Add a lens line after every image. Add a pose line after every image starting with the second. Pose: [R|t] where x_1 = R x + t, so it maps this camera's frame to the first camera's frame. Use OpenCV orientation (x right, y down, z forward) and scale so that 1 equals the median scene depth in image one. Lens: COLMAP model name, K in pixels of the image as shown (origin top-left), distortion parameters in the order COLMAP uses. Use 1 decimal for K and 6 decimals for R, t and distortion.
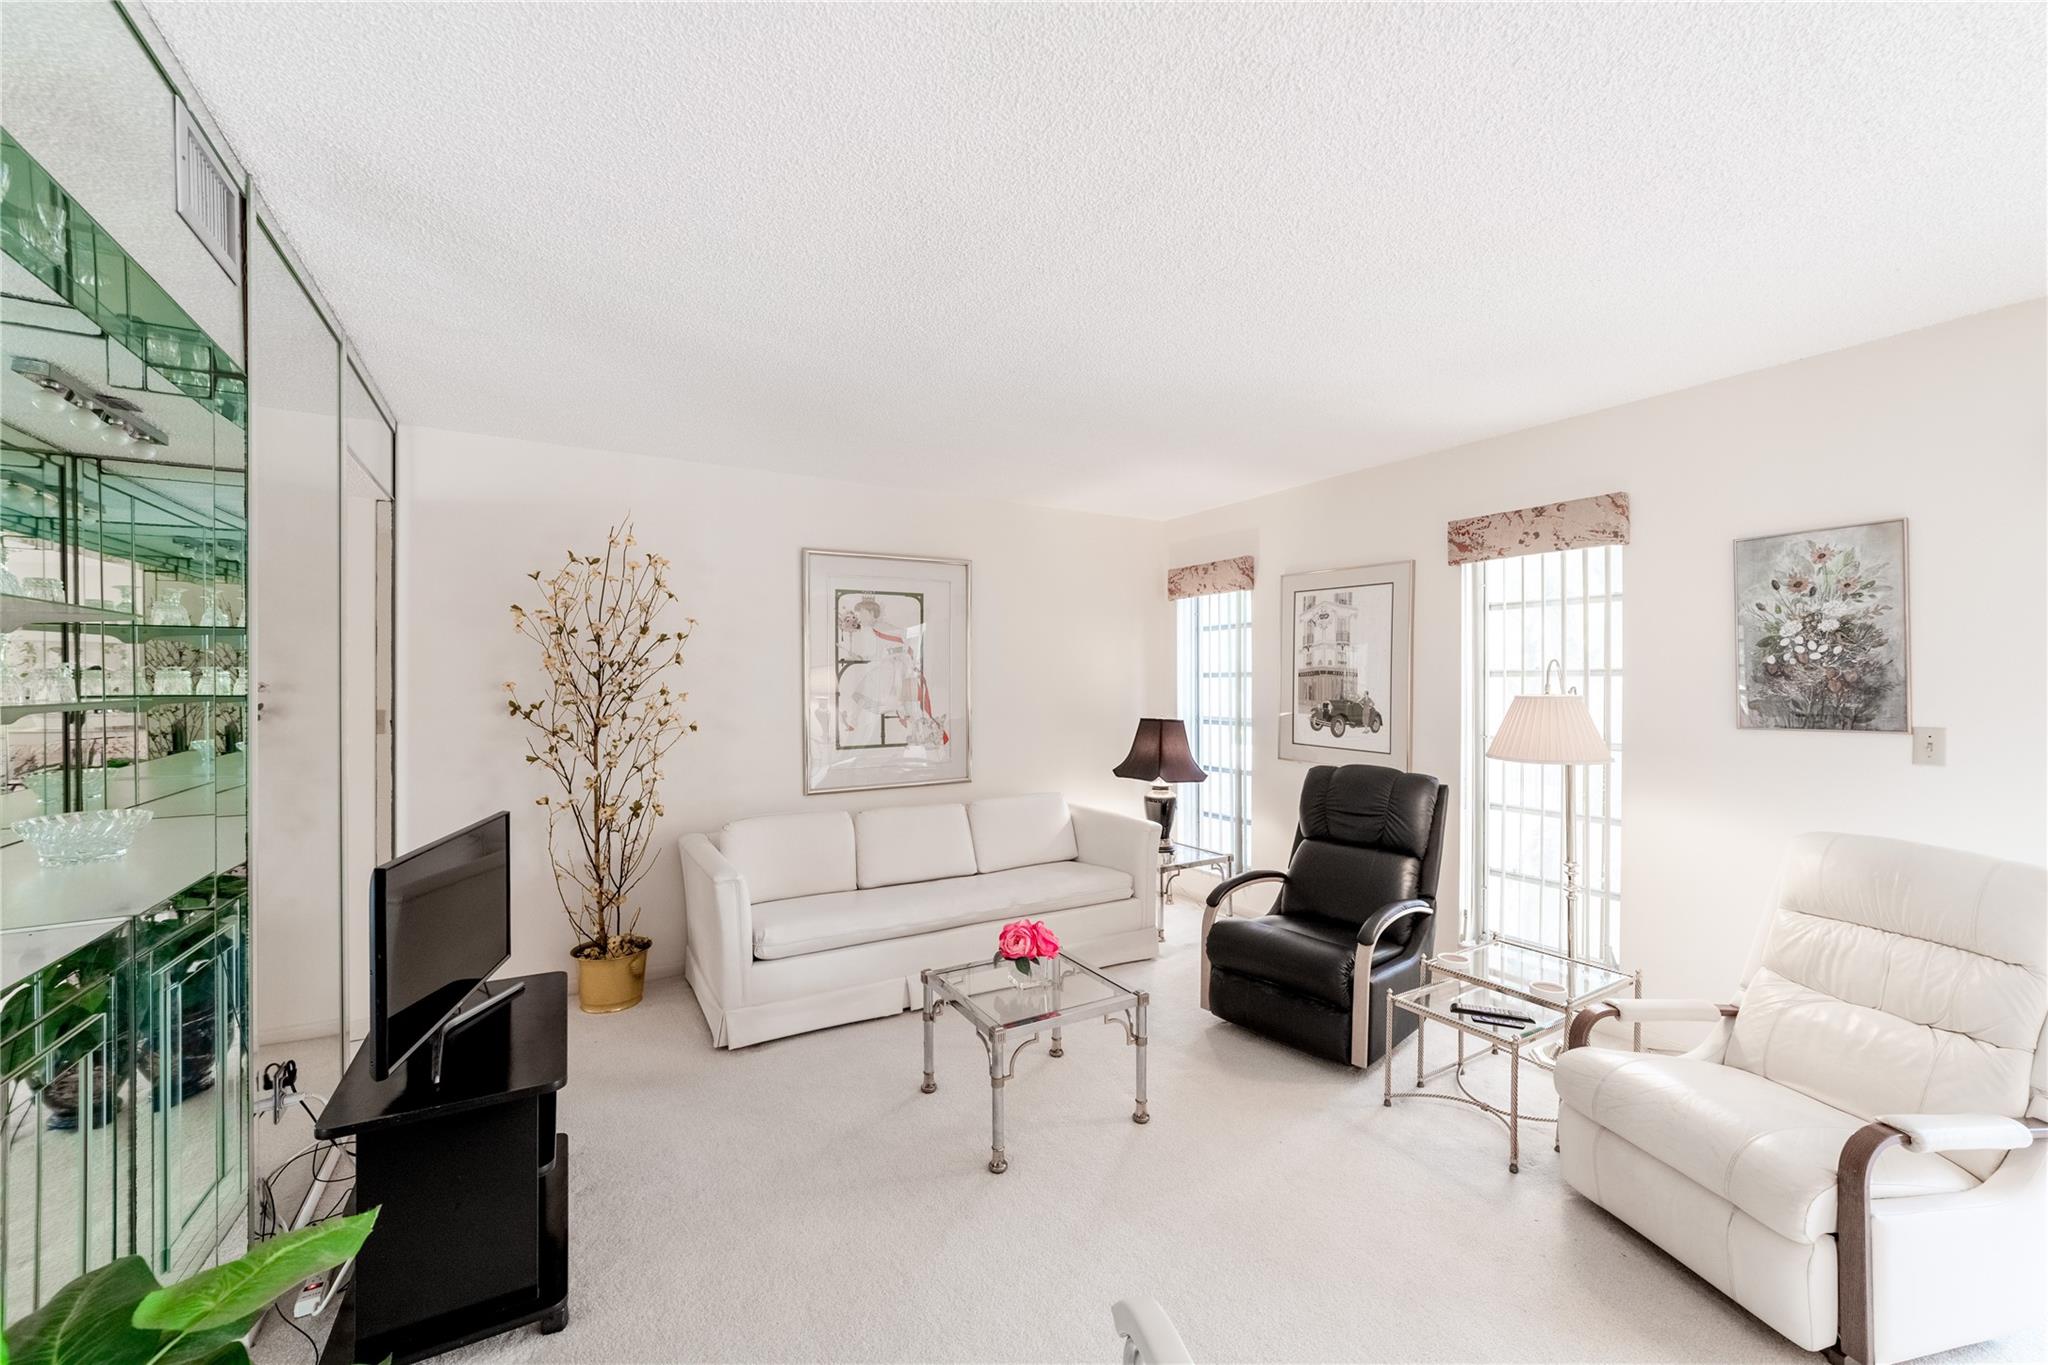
lens RADIAL K [[792.9, 0, 1042.5], [0, 792.9, 684.0], [0, 0, 1]] dist [-0.017489, 0.006415]
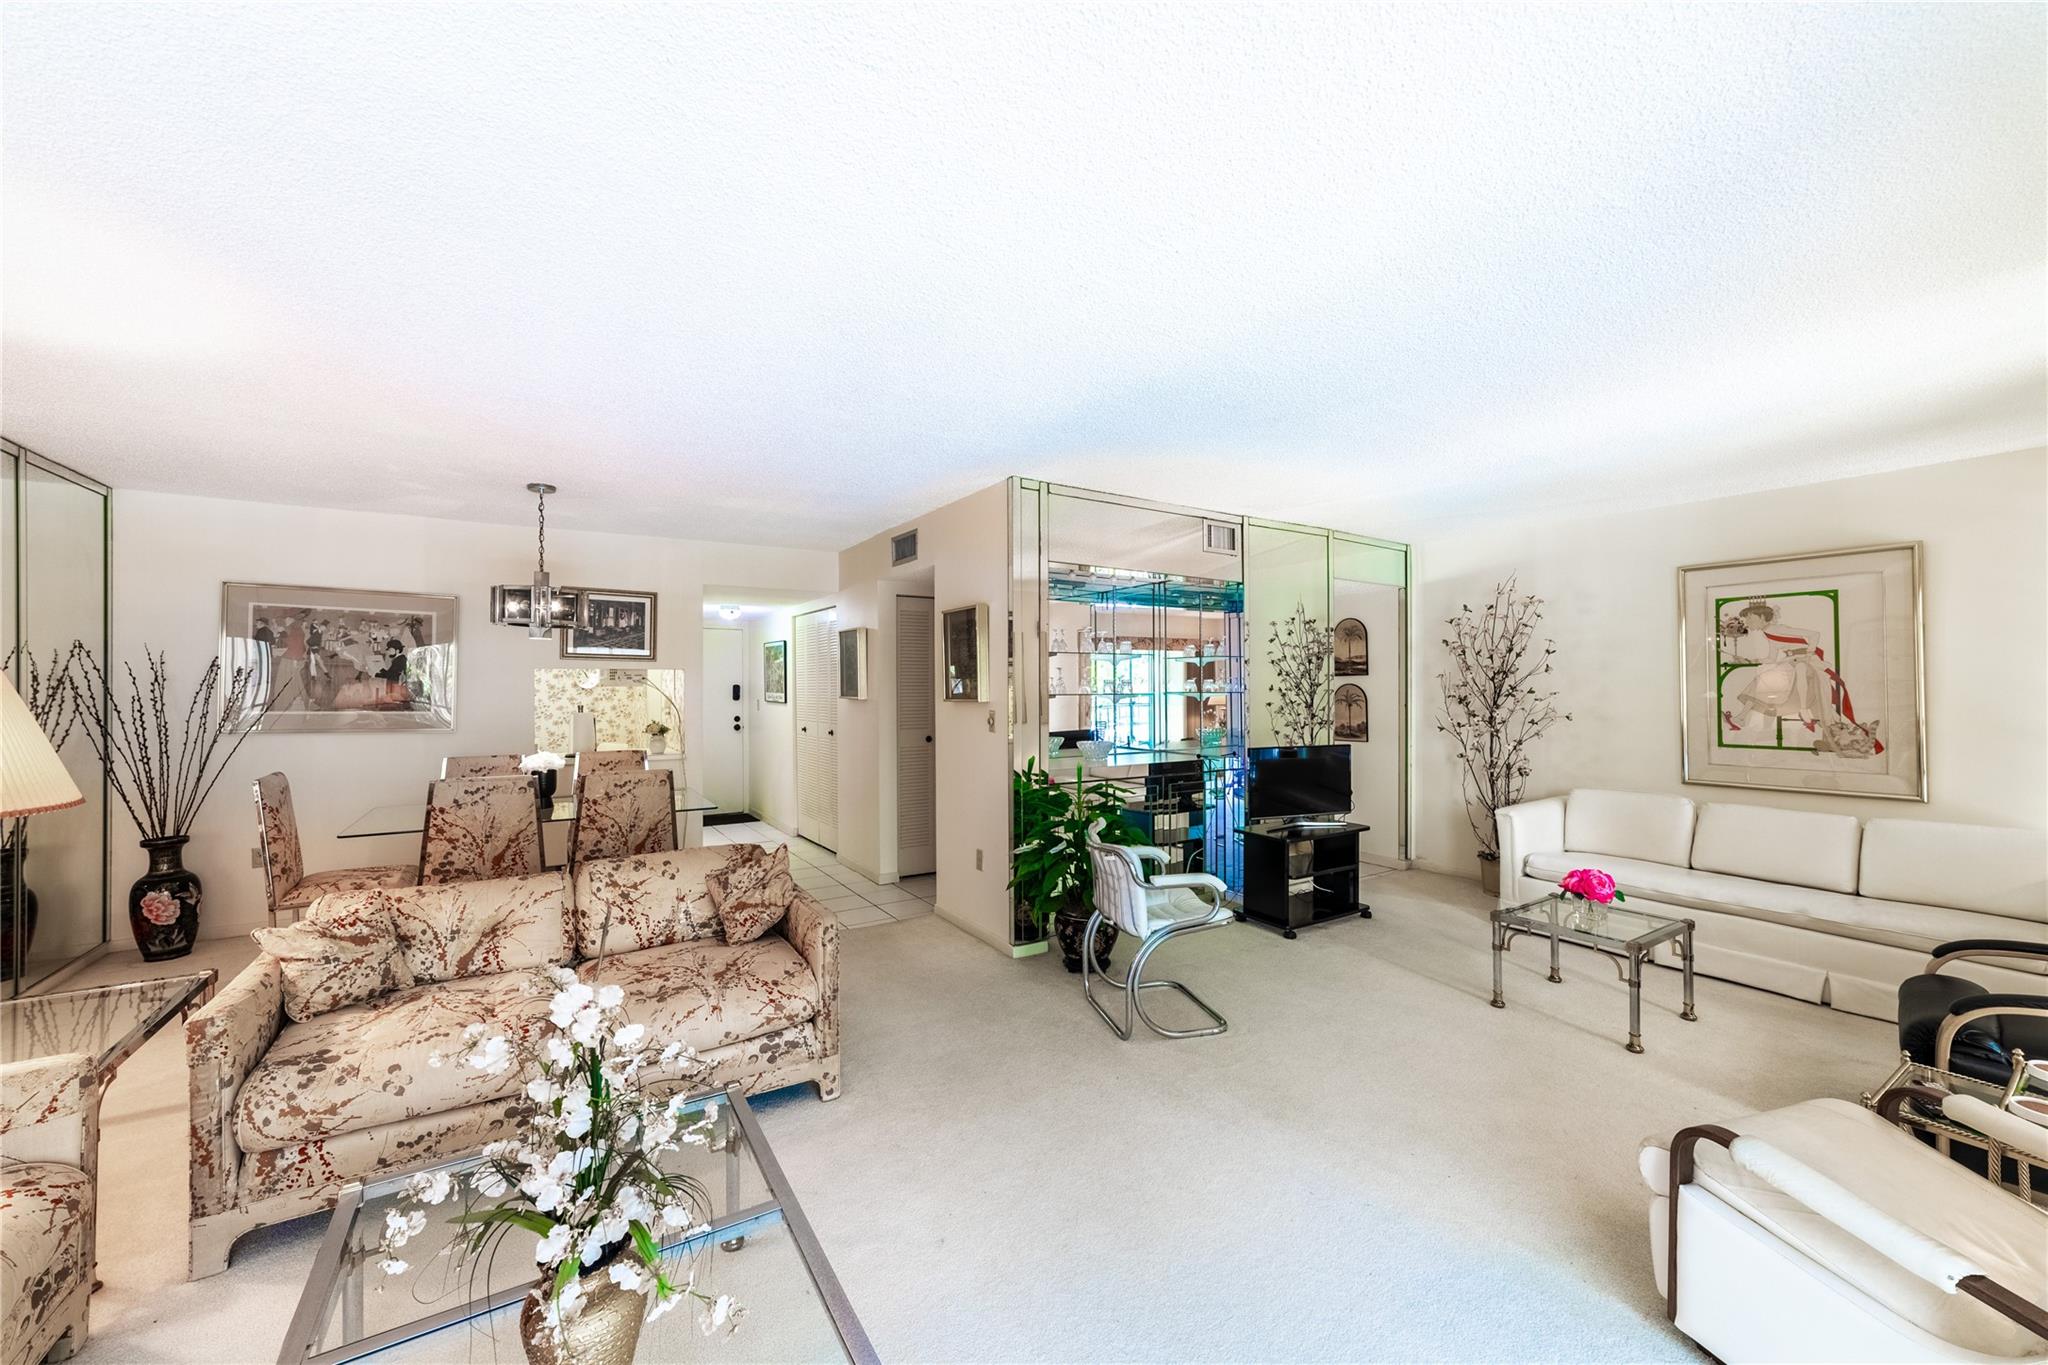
lens RADIAL K [[792.9, 0, 1025.9], [0, 792.9, 677.7], [0, 0, 1]] dist [-0.017489, 0.006415]
pose [[0.011598, -0.007167, -0.999907, 0.803360], [-0.000713, 0.999974, -0.007176, -0.003078], [0.999932, 0.000796, 0.011593, 0.039325]]
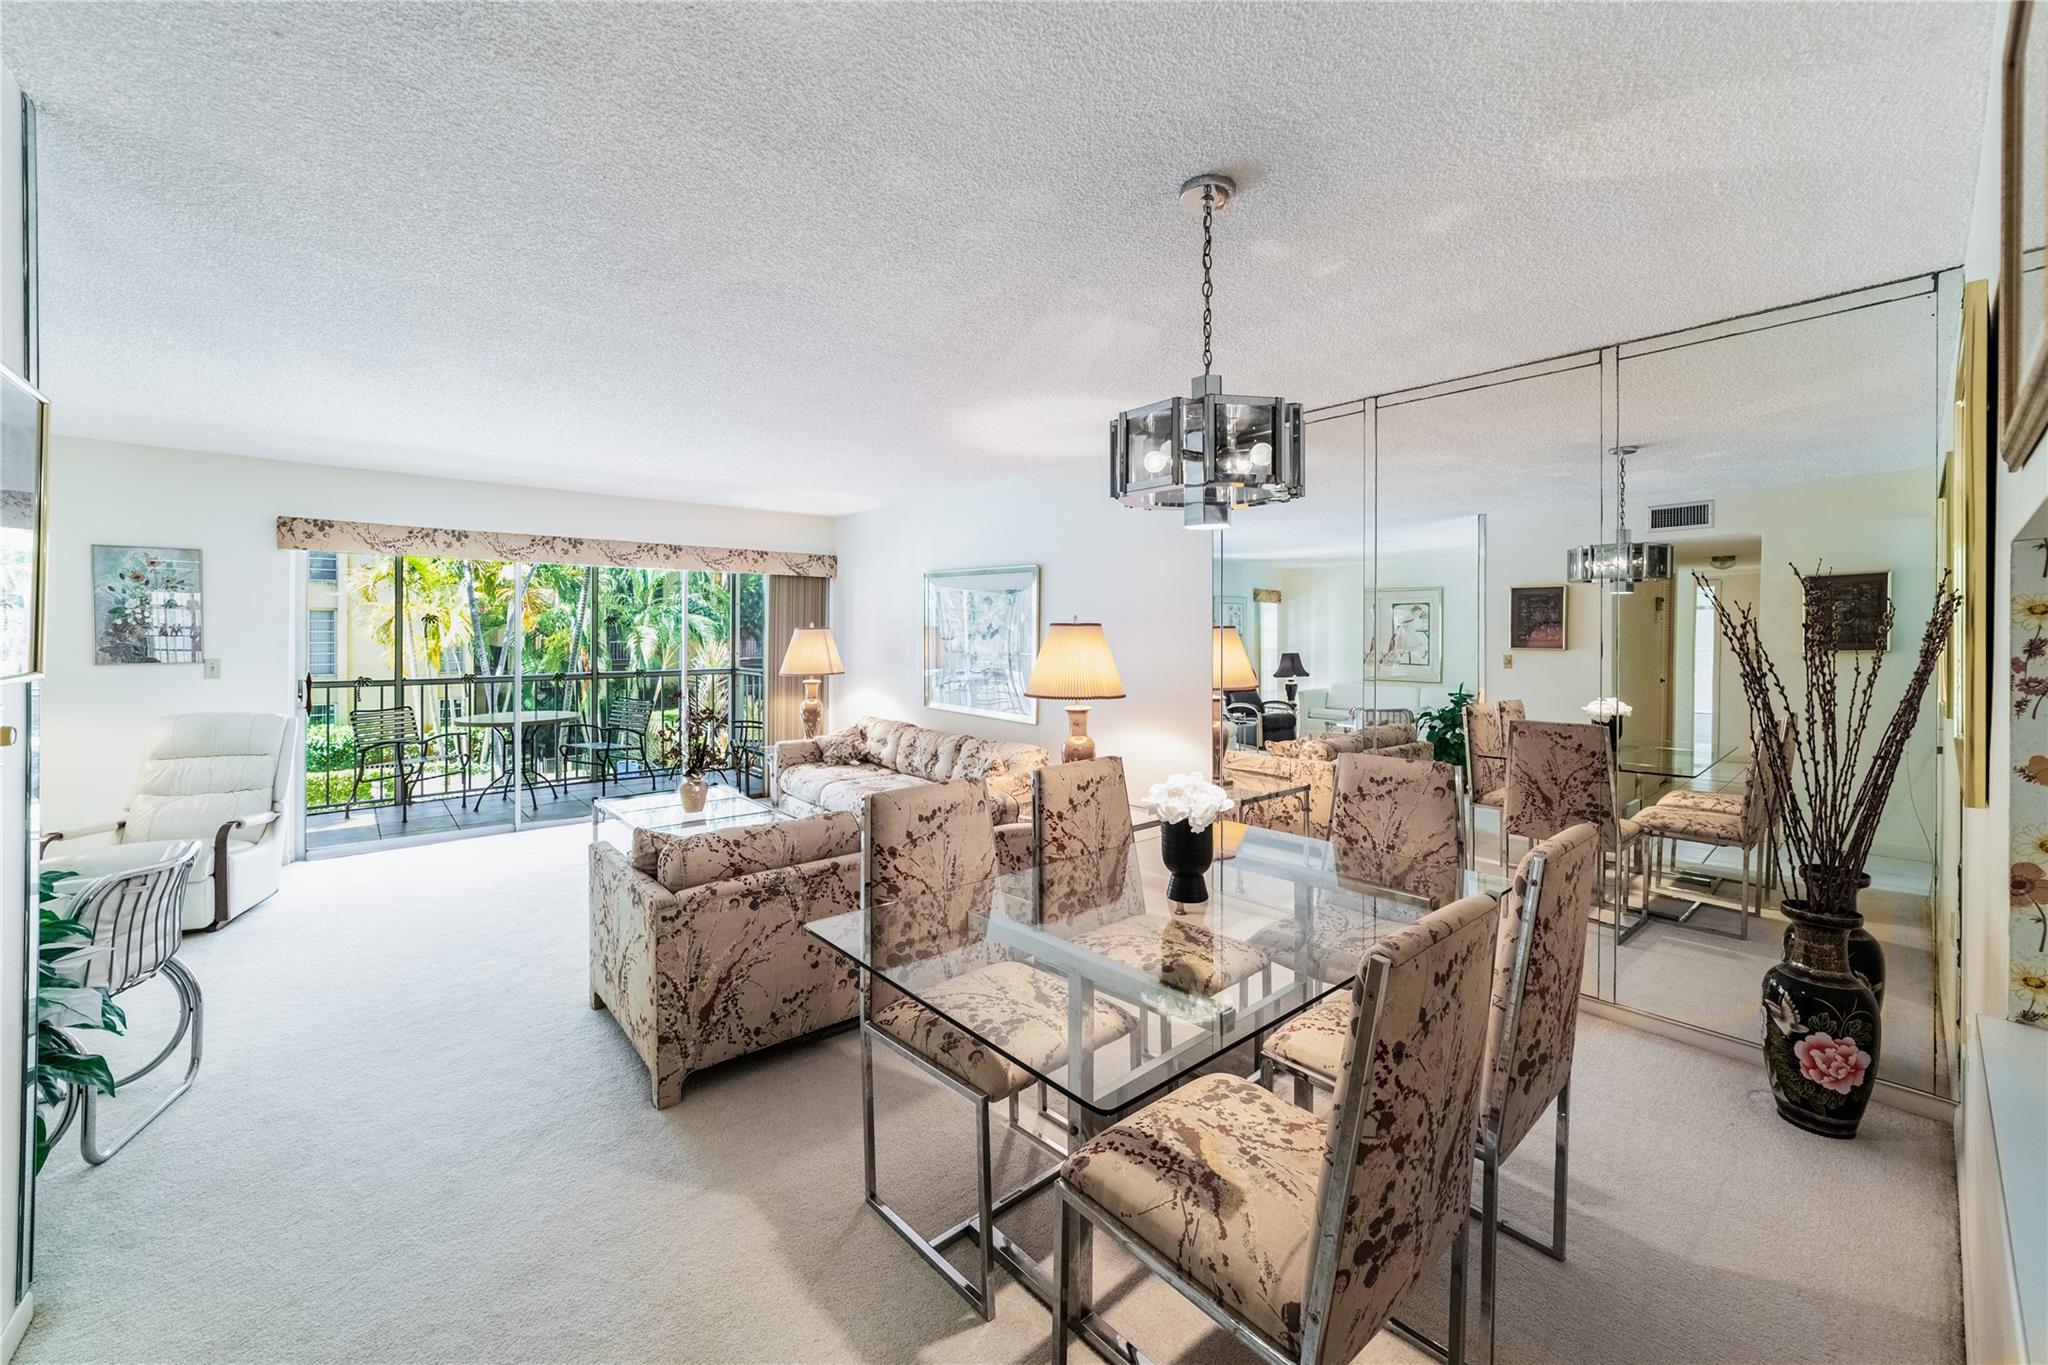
lens RADIAL K [[792.9, 0, 1010.6], [0, 792.9, 644.2], [0, 0, 1]] dist [-0.017489, 0.006415]
pose [[-0.165118, -0.011507, 0.986207, -0.704900], [0.001769, 0.999927, 0.011963, 0.000190], [-0.986272, 0.003720, -0.165085, -0.401200]]
